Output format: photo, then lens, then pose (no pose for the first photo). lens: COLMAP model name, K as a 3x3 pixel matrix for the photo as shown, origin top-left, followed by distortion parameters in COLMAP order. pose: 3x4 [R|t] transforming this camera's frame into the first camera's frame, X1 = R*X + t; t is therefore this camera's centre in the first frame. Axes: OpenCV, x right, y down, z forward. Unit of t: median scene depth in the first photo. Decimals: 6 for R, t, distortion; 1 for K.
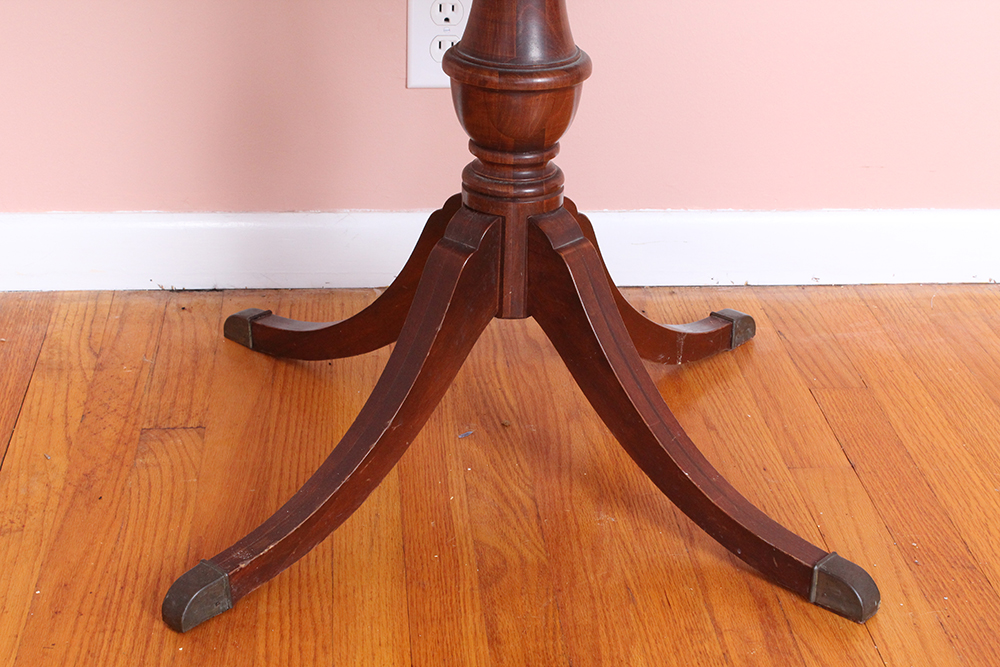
lens RADIAL K [[1765.2, 0, 504.1], [0, 1765.2, 332.1], [0, 0, 1]] dist [0.014985, 0.000000]
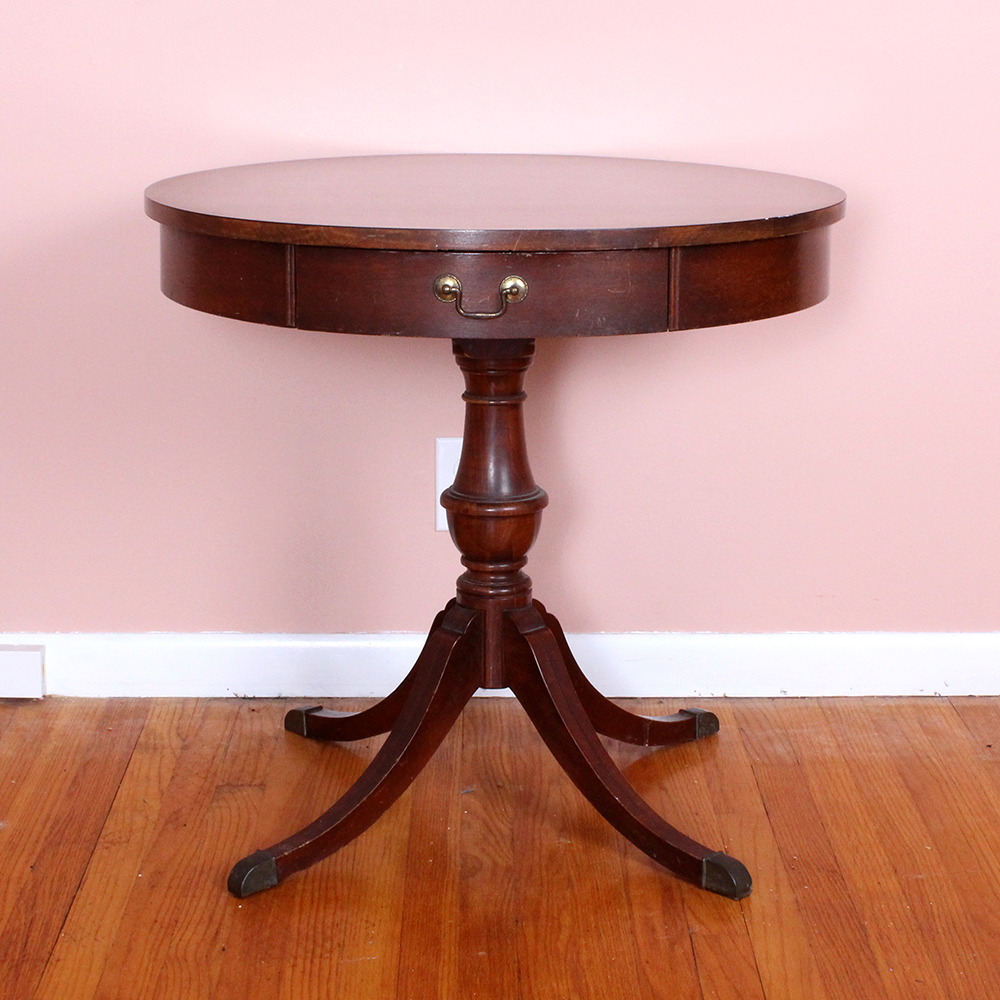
lens RADIAL K [[2495.4, 0, 499.1], [0, 2495.4, 499.8], [0, 0, 1]] dist [-0.003522, 0.000000]
pose [[0.995716, -0.008674, -0.092055, 0.178276], [-0.009038, 0.981693, -0.190254, 0.204737], [0.092020, 0.190271, 0.977409, -0.843164]]
